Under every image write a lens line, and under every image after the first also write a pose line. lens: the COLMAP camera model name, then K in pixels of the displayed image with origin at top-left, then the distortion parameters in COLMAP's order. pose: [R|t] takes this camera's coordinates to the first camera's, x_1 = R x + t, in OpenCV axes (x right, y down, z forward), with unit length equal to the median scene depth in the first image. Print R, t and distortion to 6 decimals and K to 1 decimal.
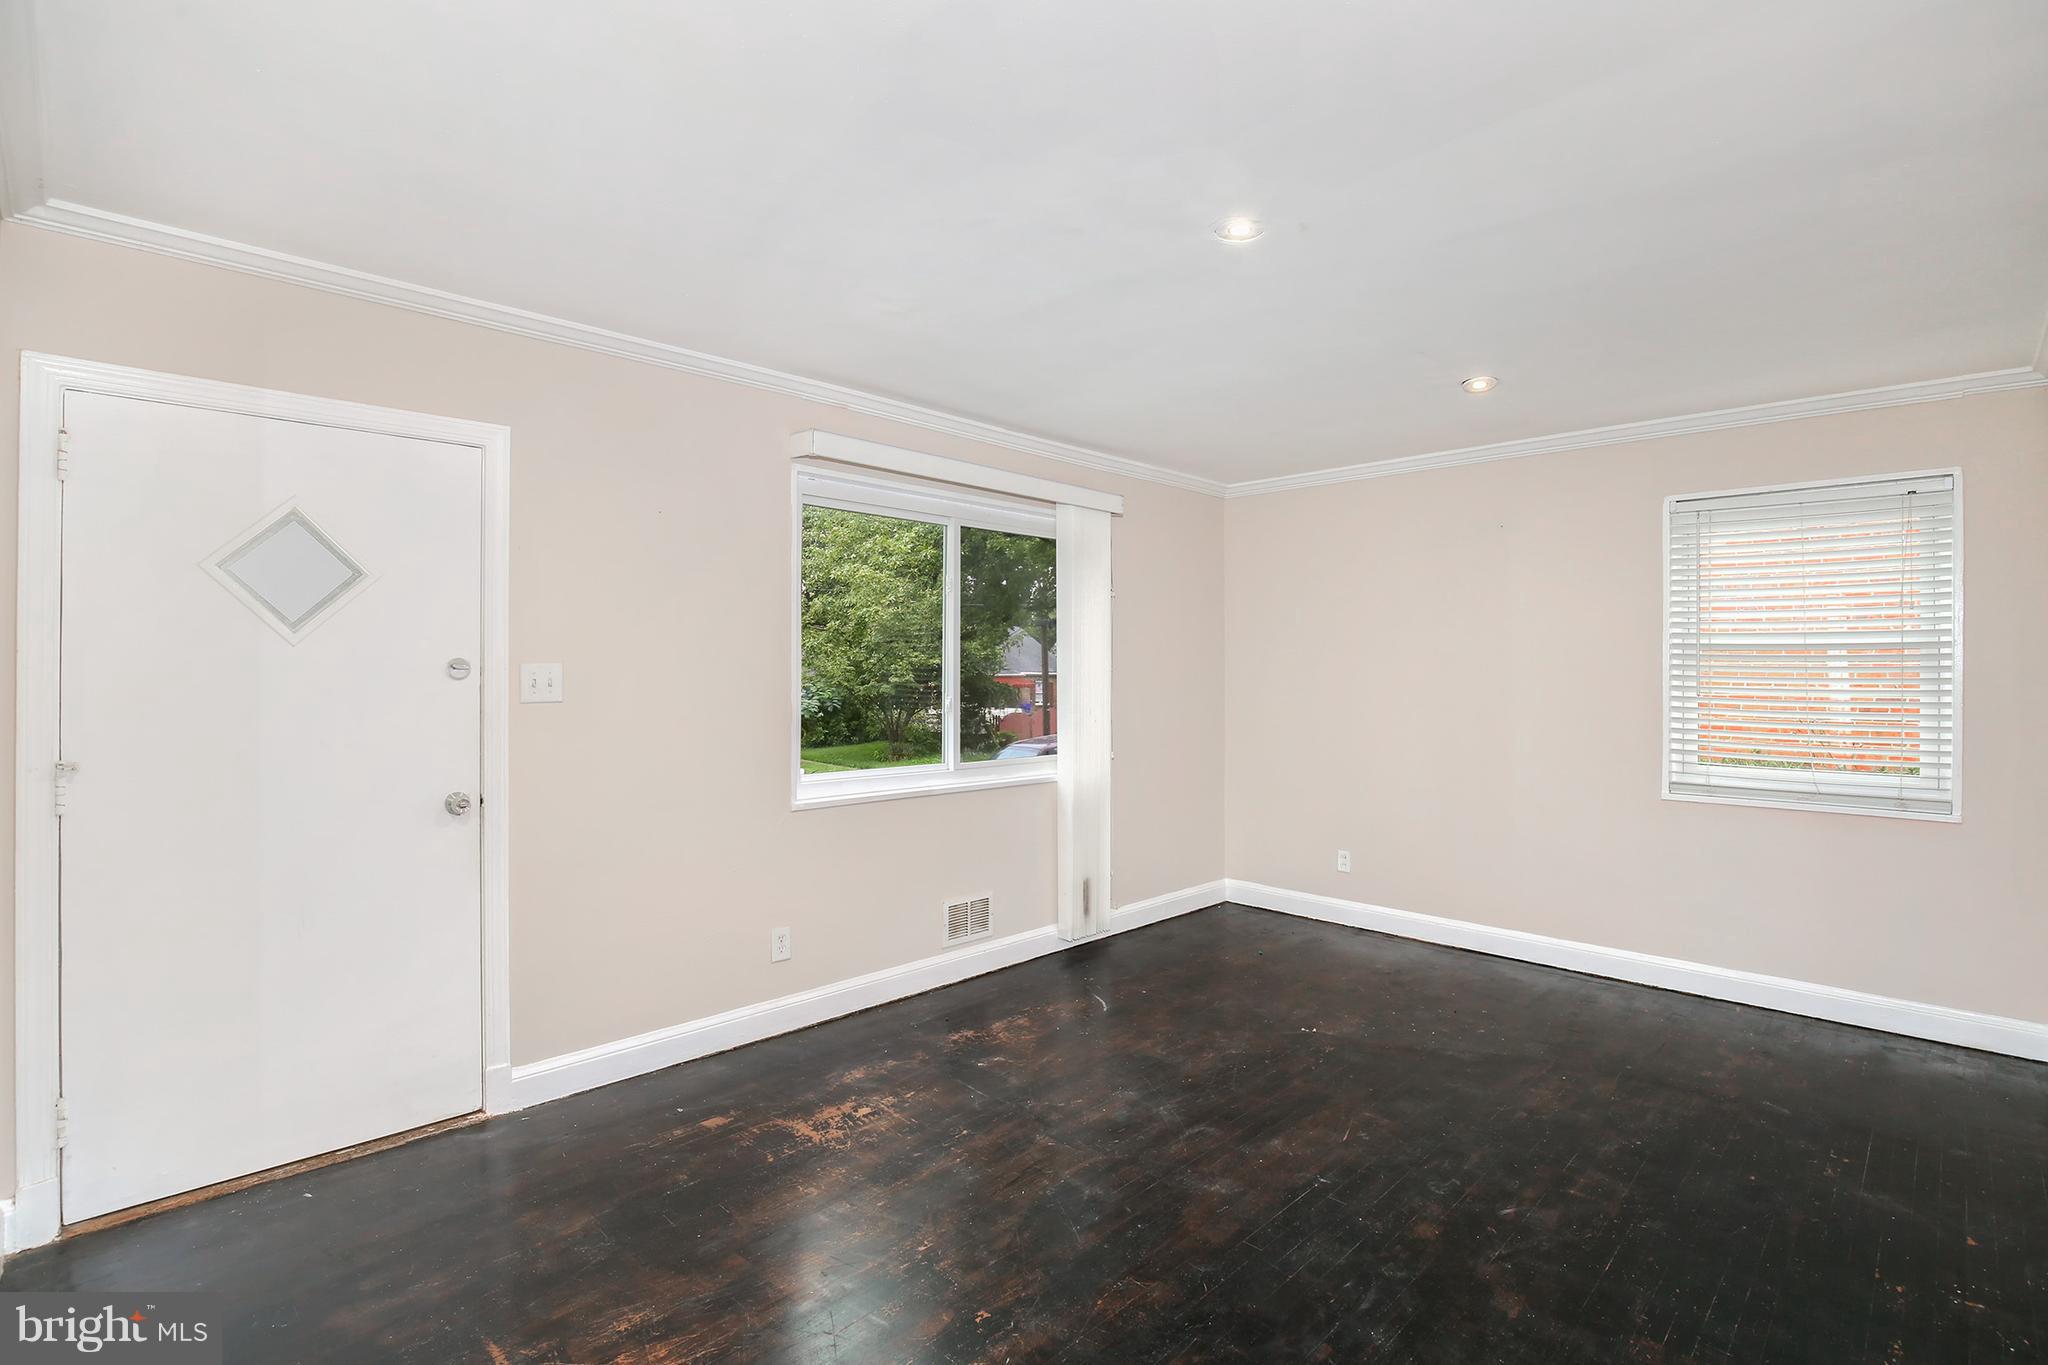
lens RADIAL K [[952.4, 0, 1022.8], [0, 952.4, 679.9], [0, 0, 1]] dist [-0.024669, 0.002163]
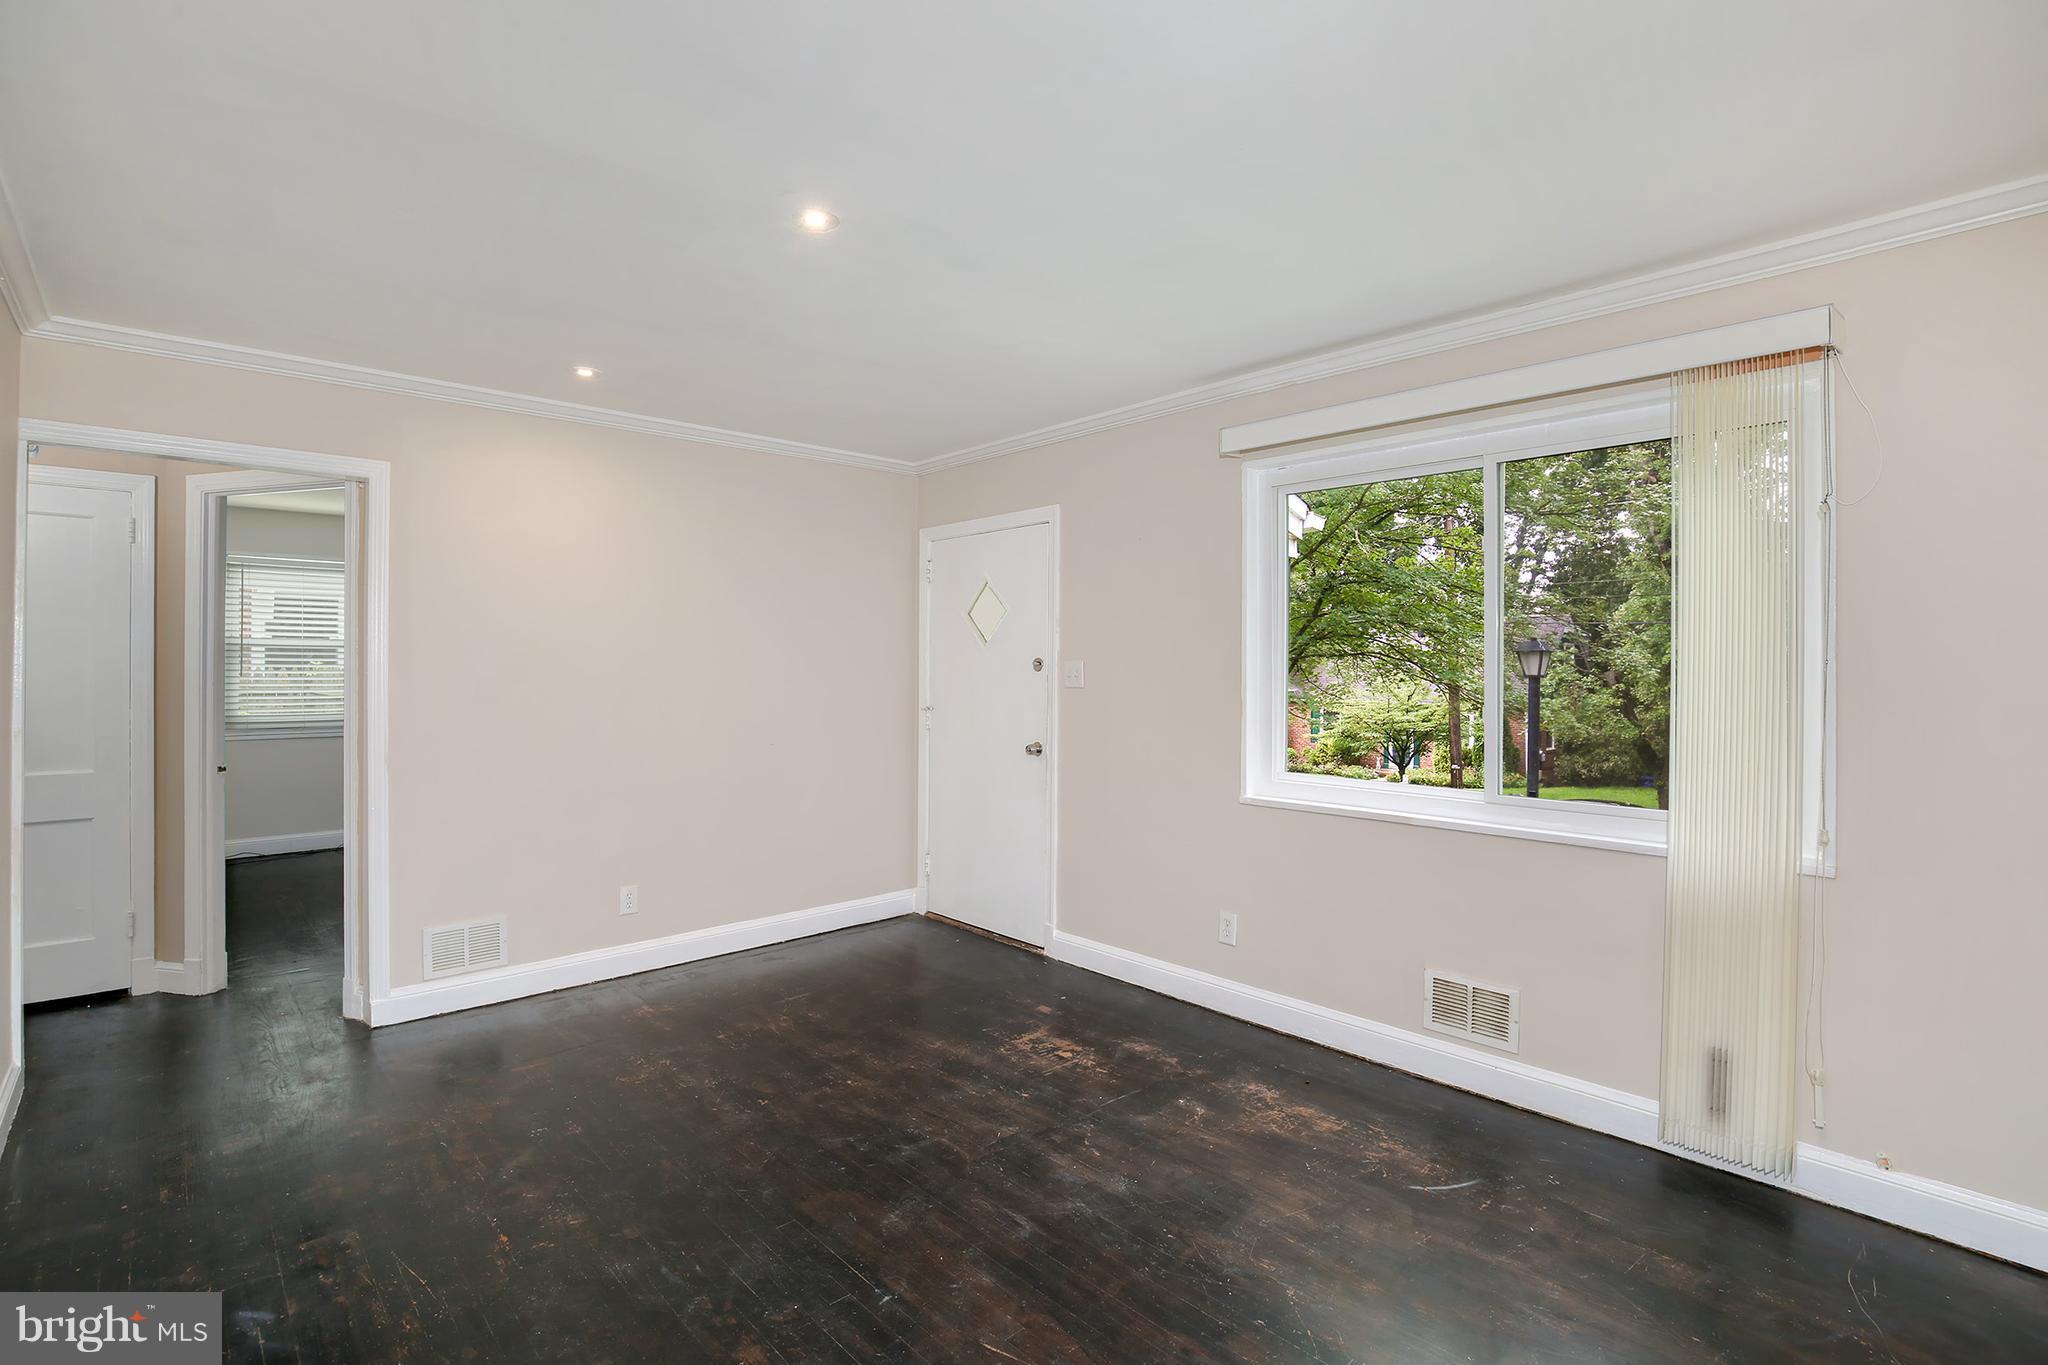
lens RADIAL K [[952.4, 0, 1033.6], [0, 952.4, 669.6], [0, 0, 1]] dist [-0.024669, 0.002163]
pose [[-0.034364, -0.004956, -0.999397, 0.973159], [-0.013226, 0.999902, -0.004503, 0.003659], [0.999322, 0.013063, -0.034426, 1.005800]]
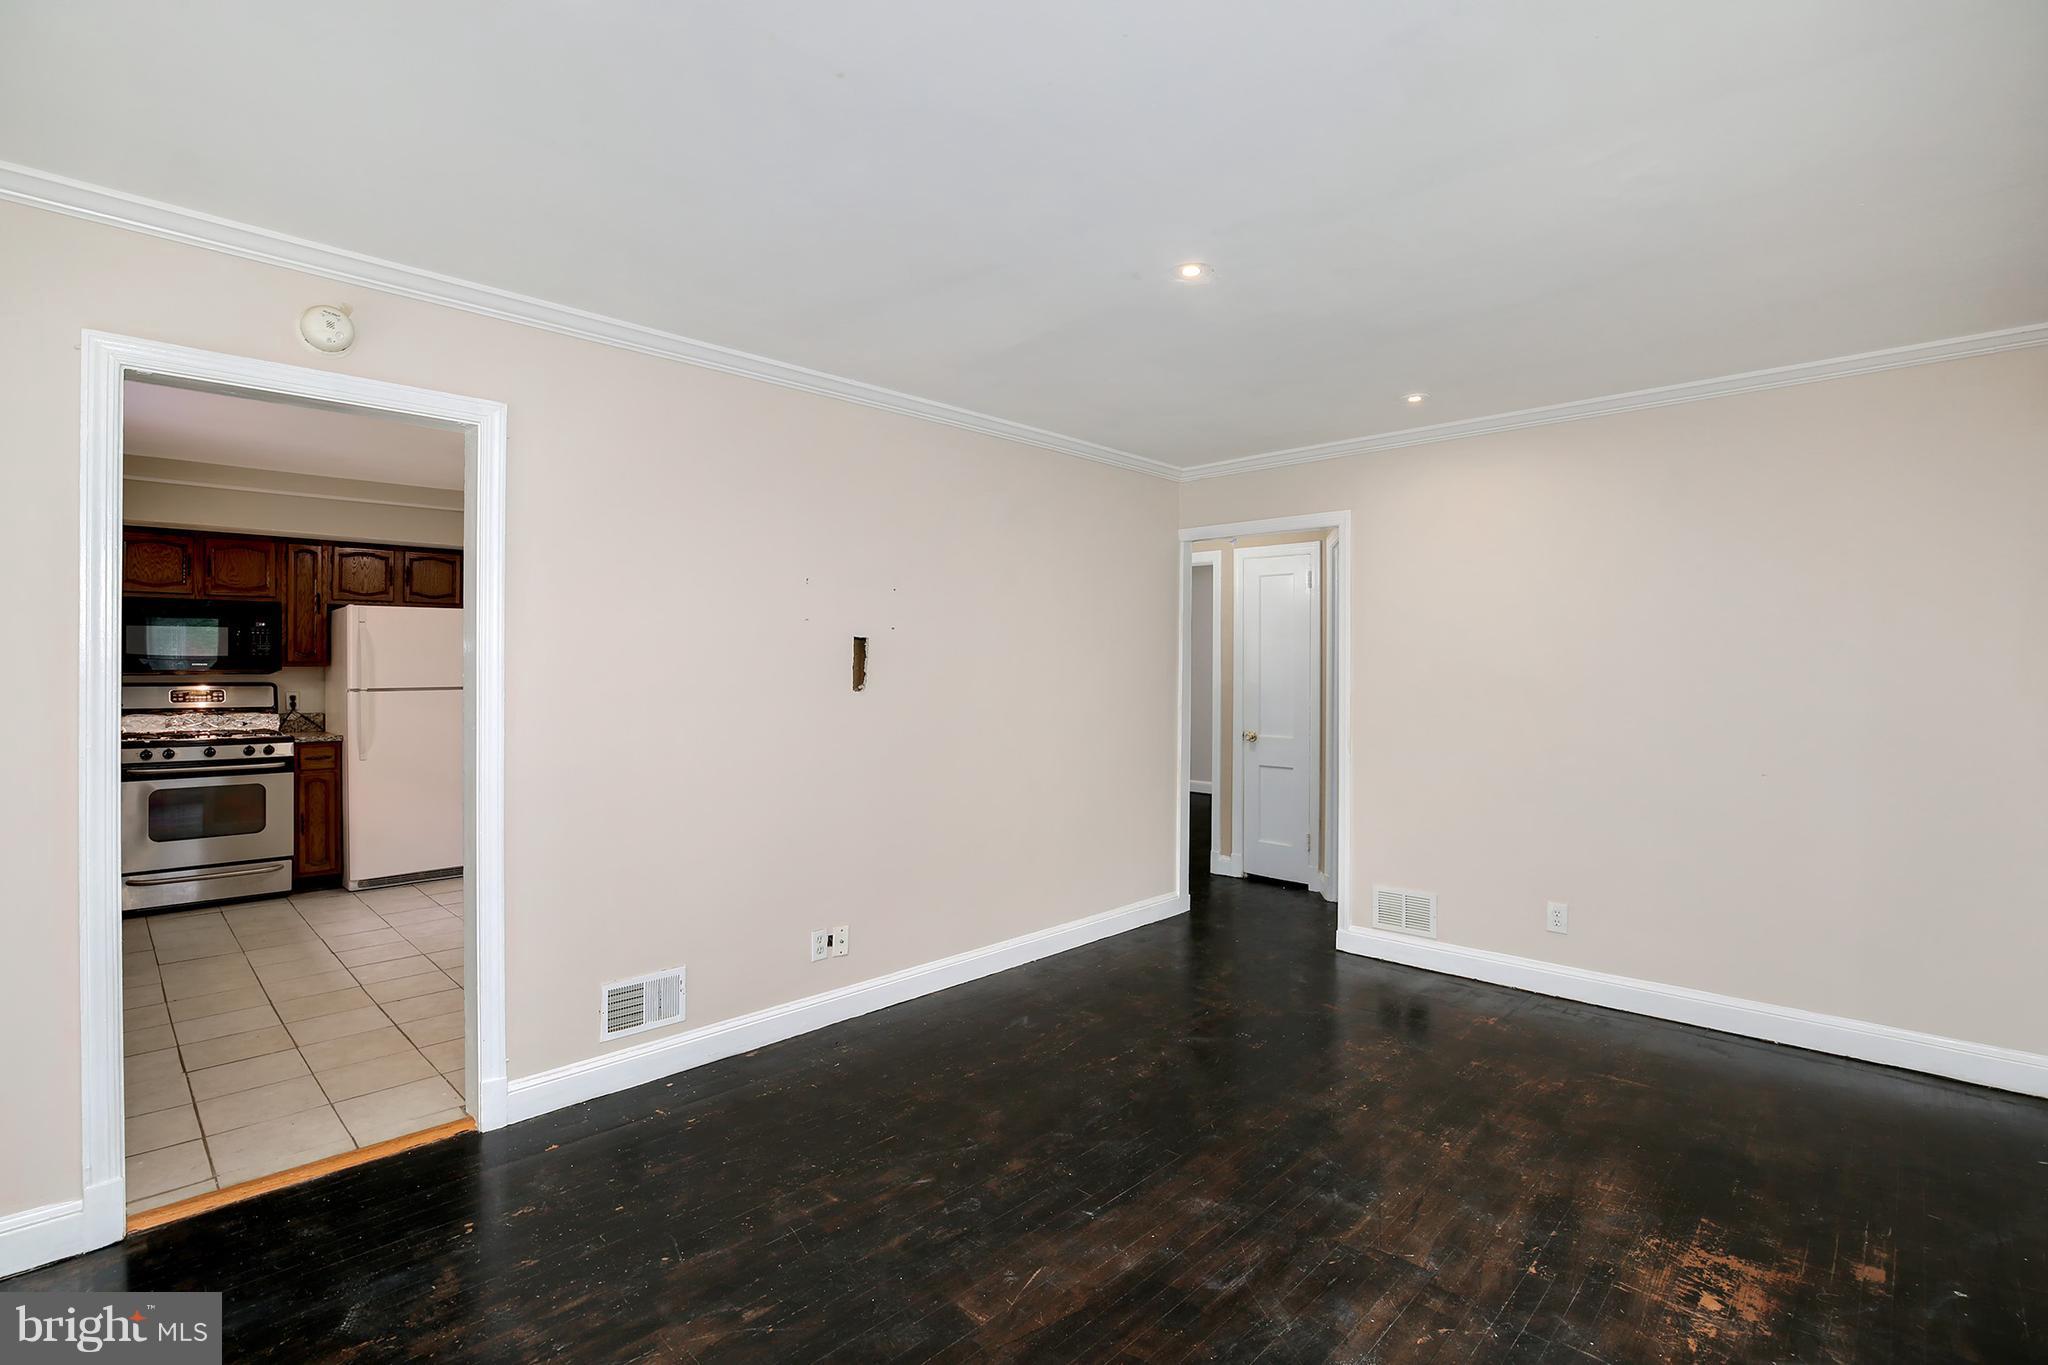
lens RADIAL K [[952.4, 0, 1023.5], [0, 952.4, 680.3], [0, 0, 1]] dist [-0.024669, 0.002163]
pose [[-0.999783, -0.011538, -0.017320, 0.355888], [-0.011955, 0.999636, 0.024195, -0.010959], [0.017035, 0.024397, -0.999557, 1.679399]]
